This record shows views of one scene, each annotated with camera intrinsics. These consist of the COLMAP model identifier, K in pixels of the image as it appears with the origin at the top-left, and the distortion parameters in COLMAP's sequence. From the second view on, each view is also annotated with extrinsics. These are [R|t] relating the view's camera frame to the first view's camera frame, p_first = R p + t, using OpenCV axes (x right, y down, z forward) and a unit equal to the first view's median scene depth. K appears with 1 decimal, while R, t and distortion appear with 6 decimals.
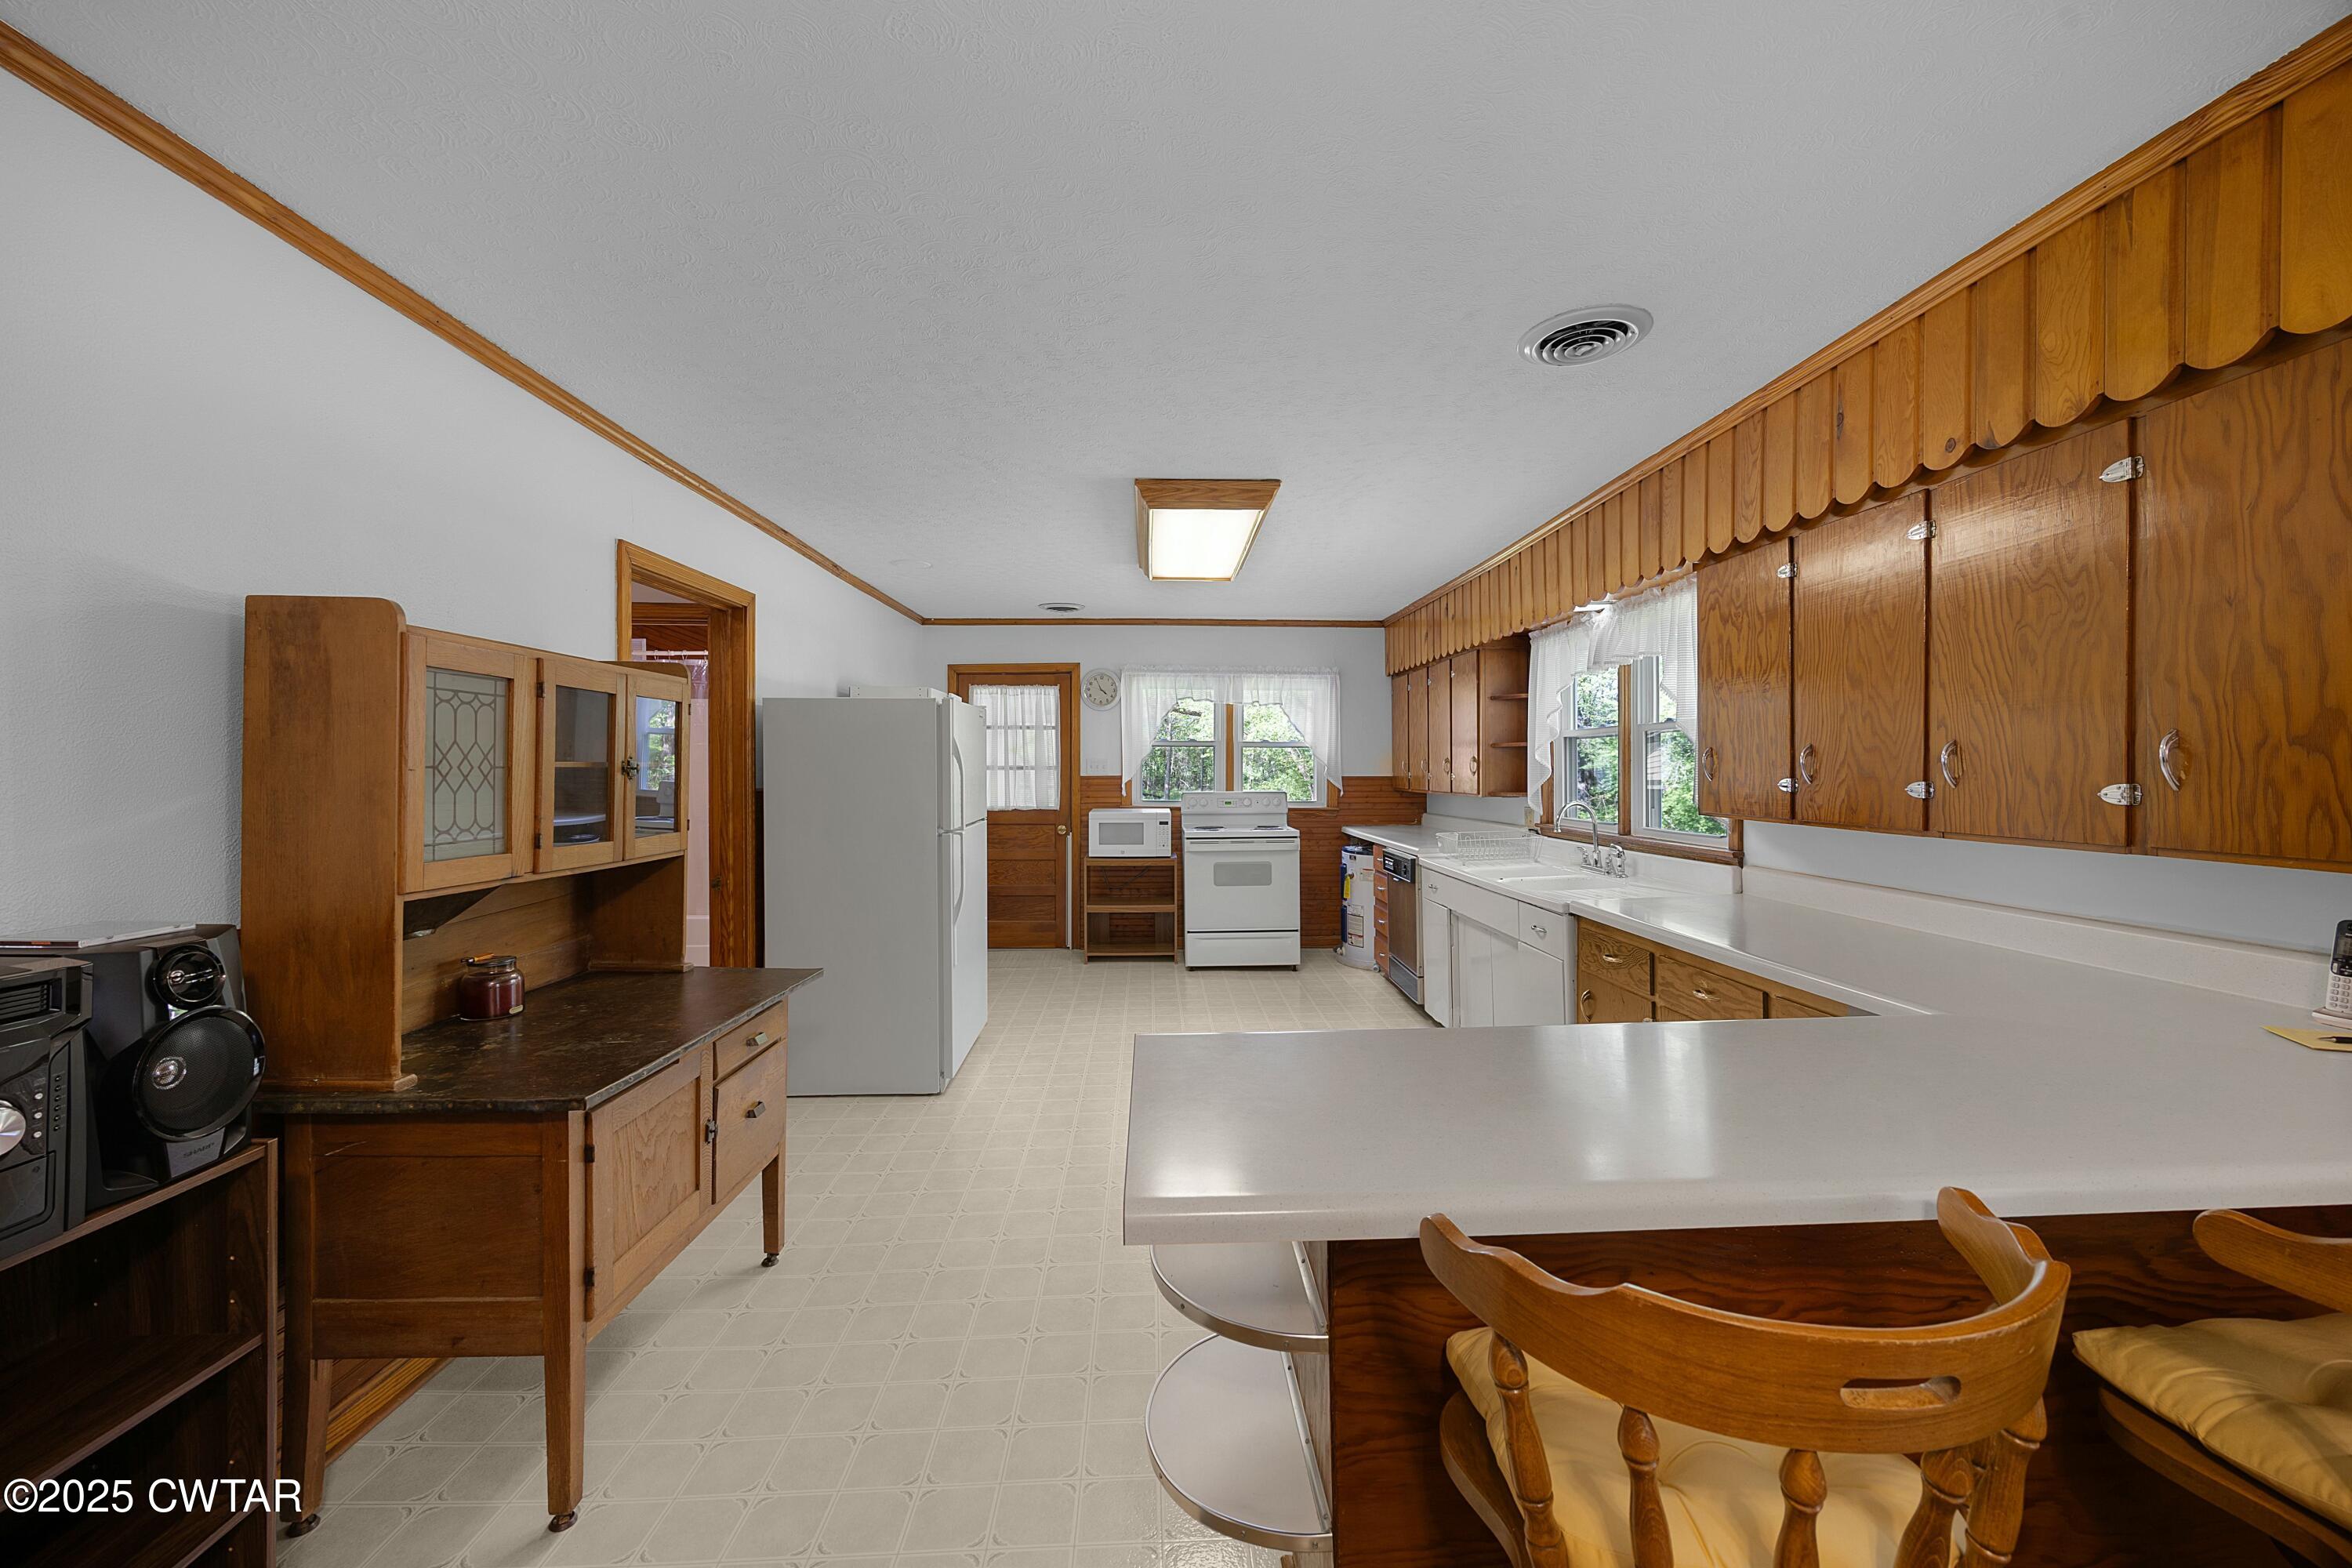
lens RADIAL K [[907.8, 0, 1179.9], [0, 907.8, 778.9], [0, 0, 1]] dist [-0.005750, 0.000342]
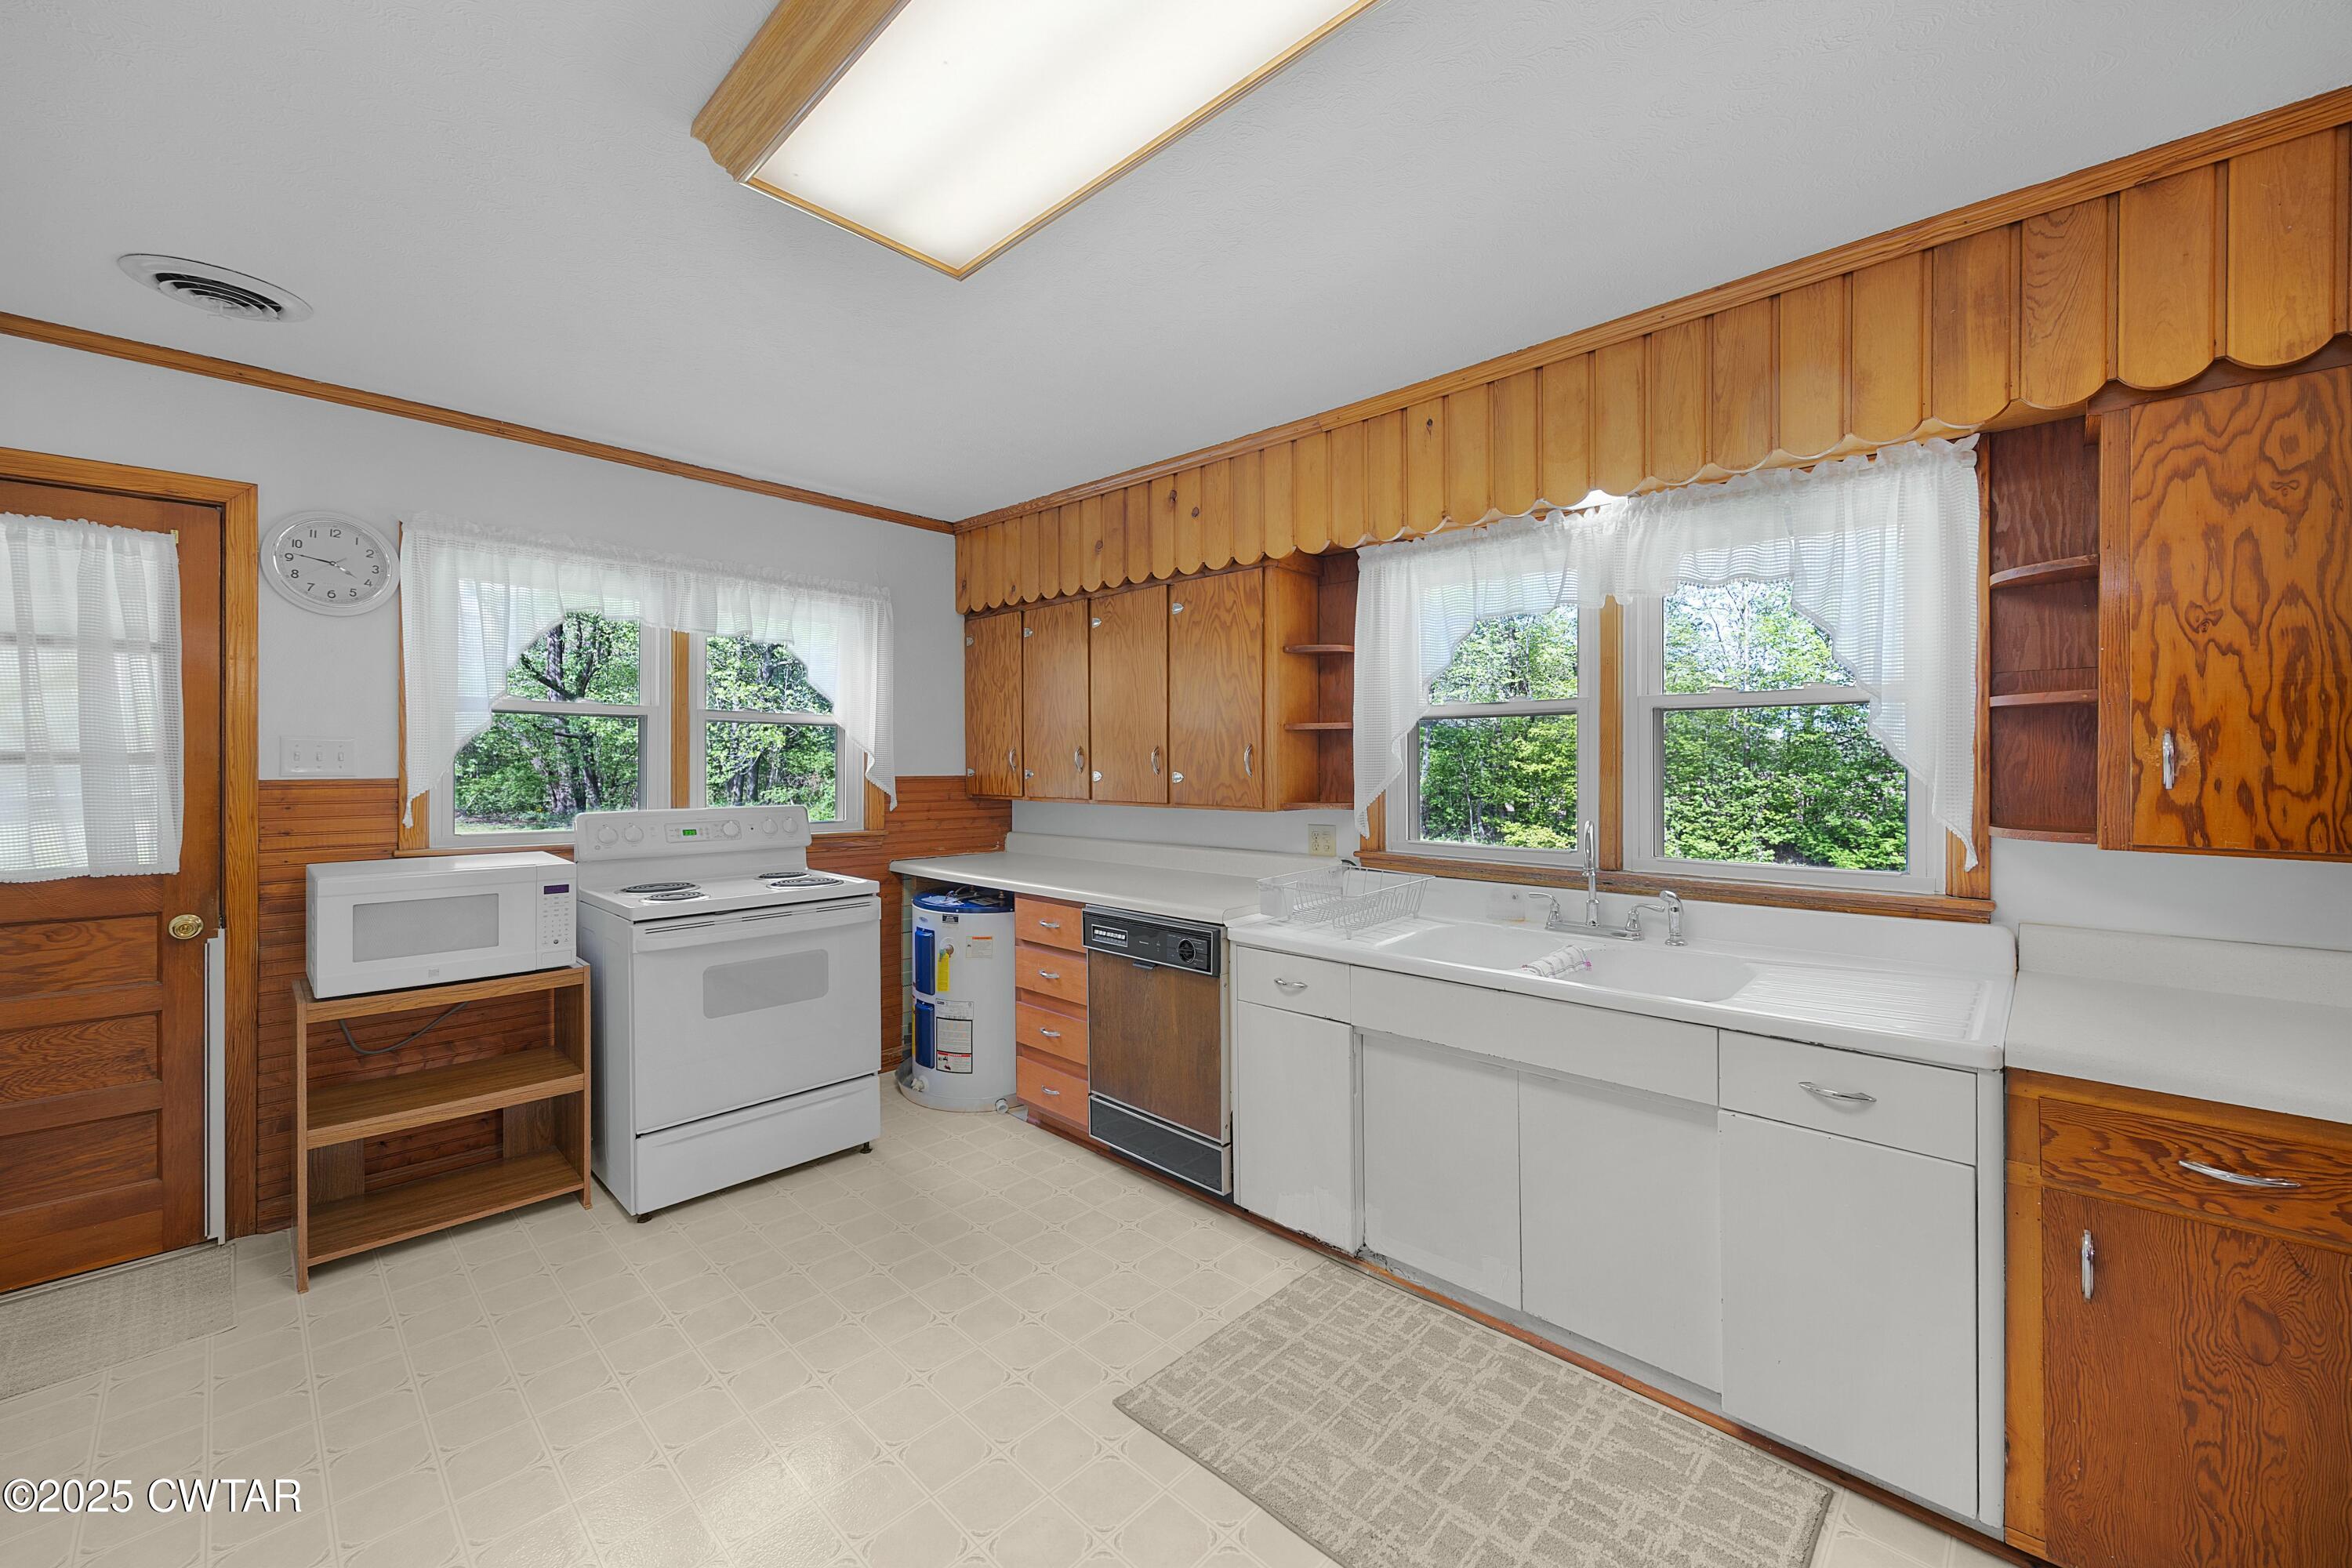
lens RADIAL K [[907.8, 0, 1193.0], [0, 907.8, 769.8], [0, 0, 1]] dist [-0.005750, 0.000342]
pose [[0.709159, -0.001686, 0.705047, -0.139905], [0.004635, 0.999987, -0.002270, -0.007055], [-0.705034, 0.004878, 0.709157, 0.641829]]
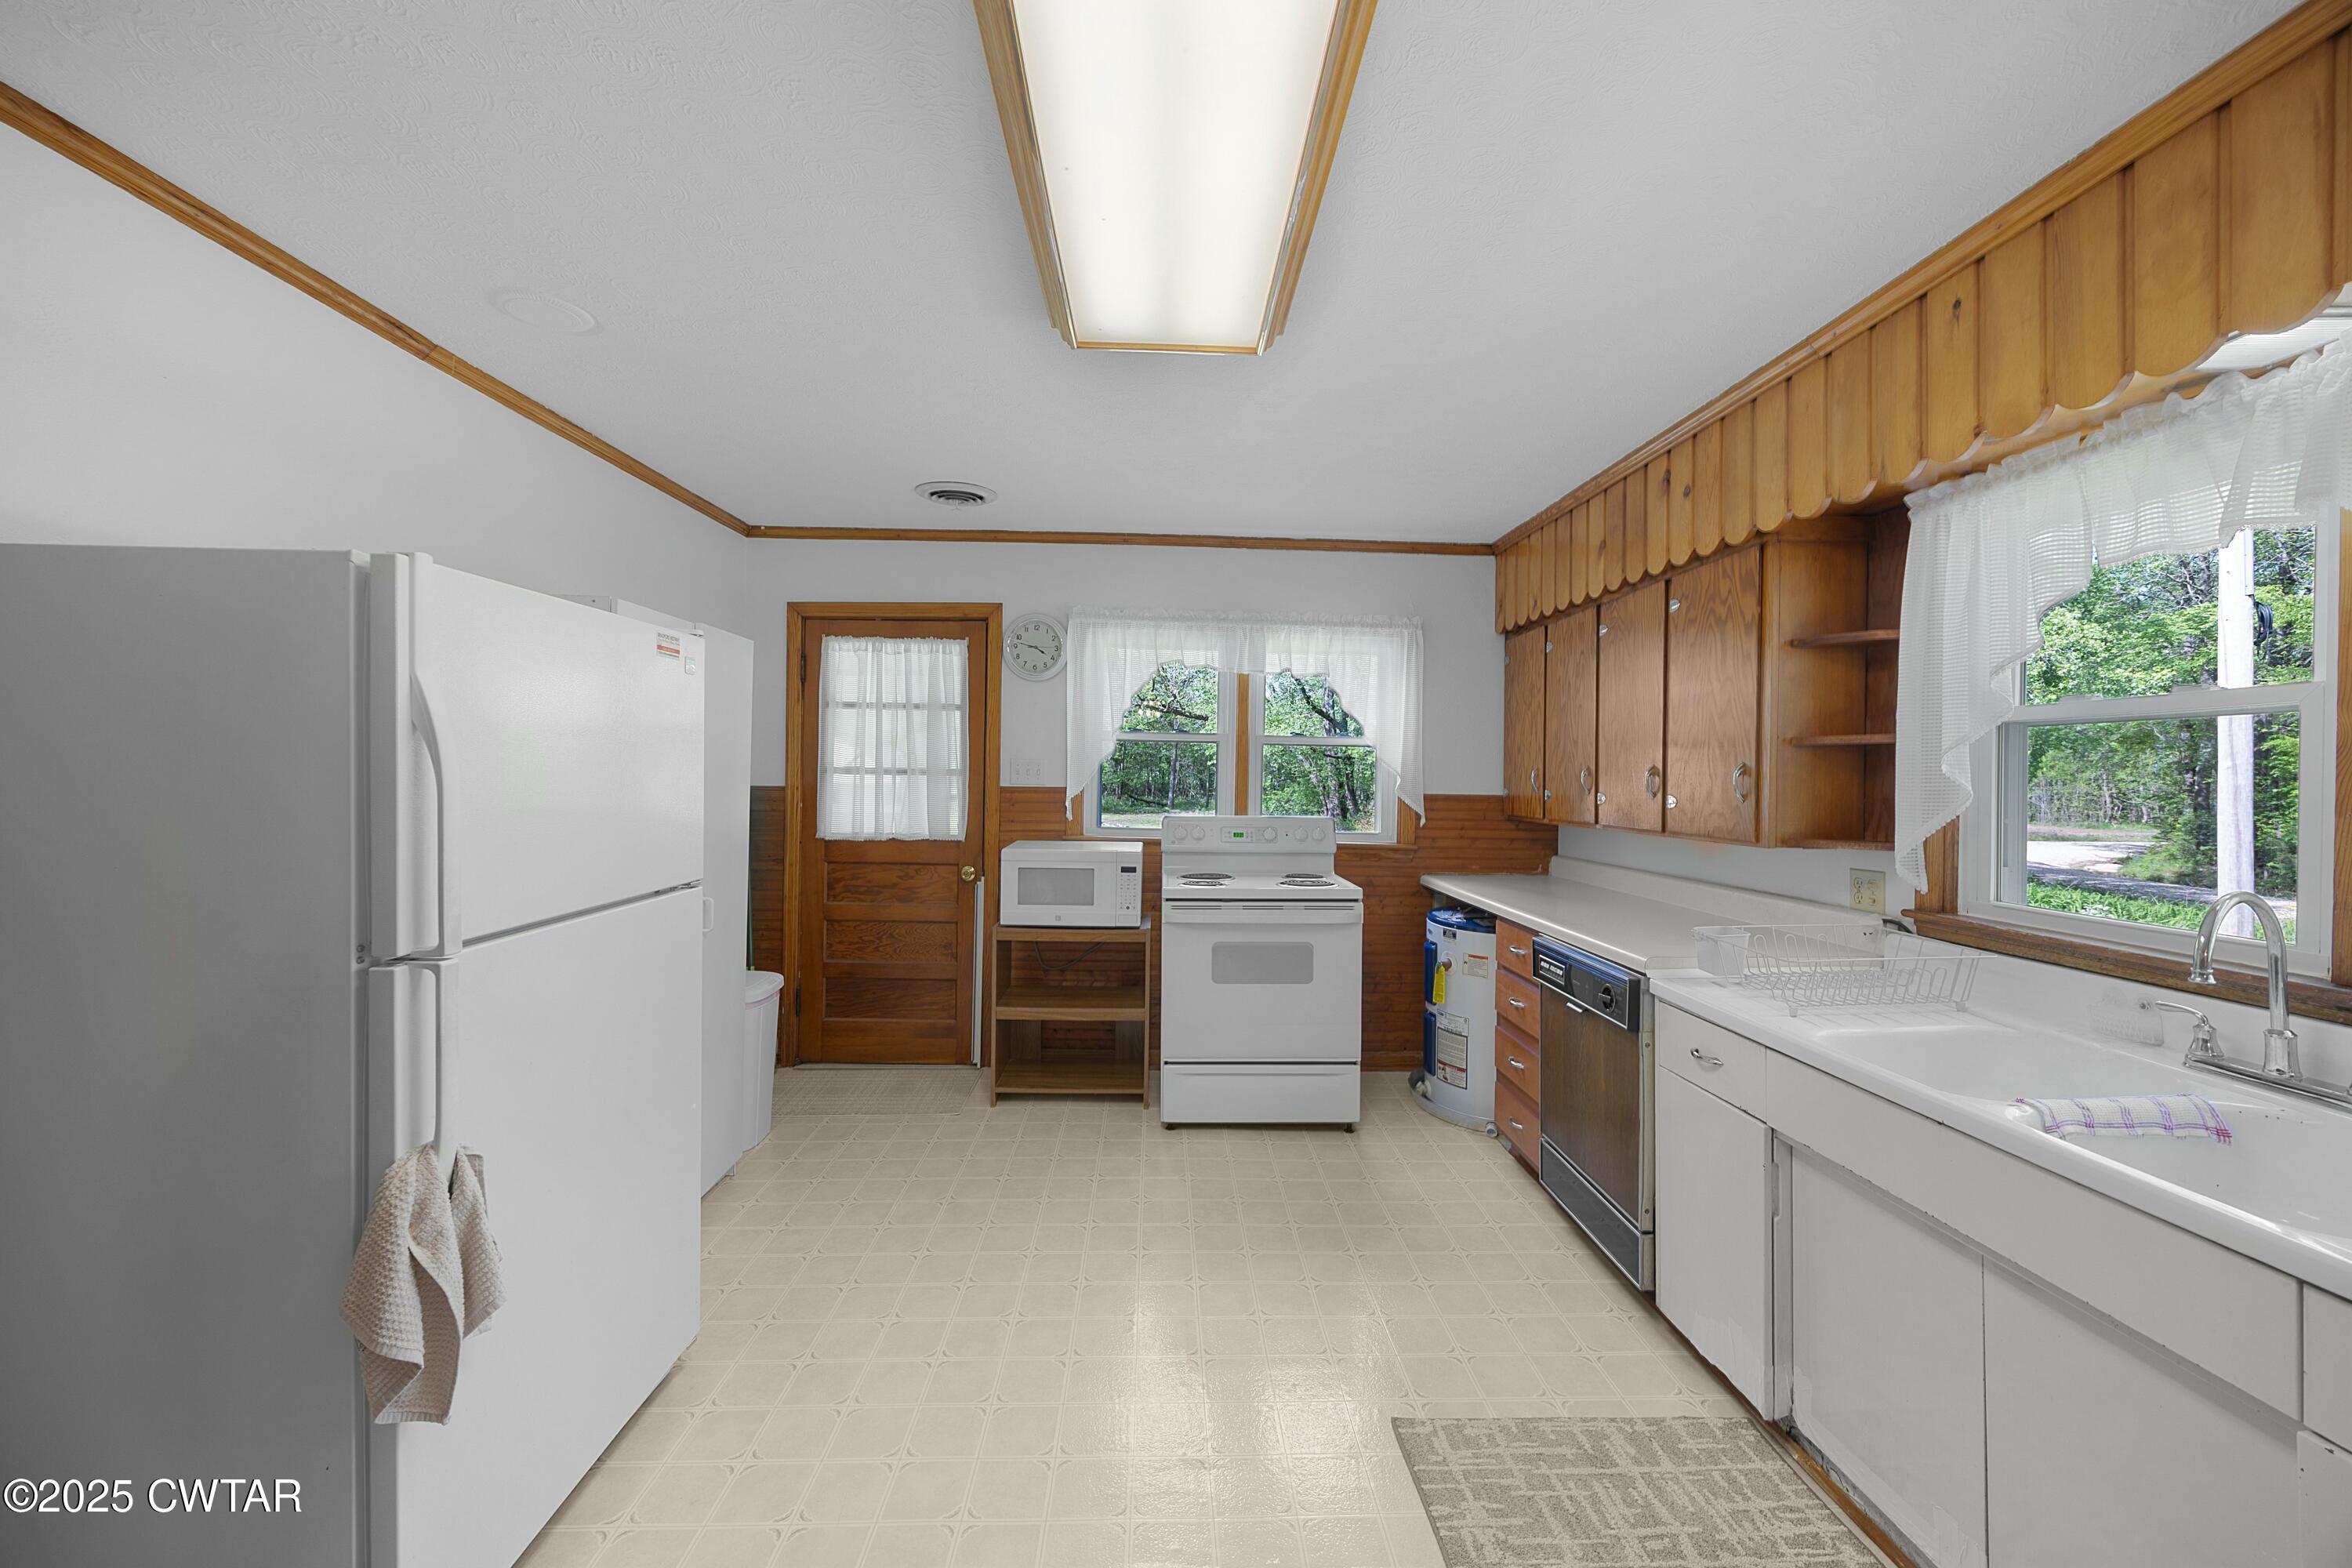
lens RADIAL K [[907.8, 0, 1179.5], [0, 907.8, 781.0], [0, 0, 1]] dist [-0.005750, 0.000342]
pose [[0.999829, 0.016863, -0.007642, 0.024433], [-0.016911, 0.999837, -0.006301, -0.007539], [0.007535, 0.006429, 0.999951, 0.545564]]
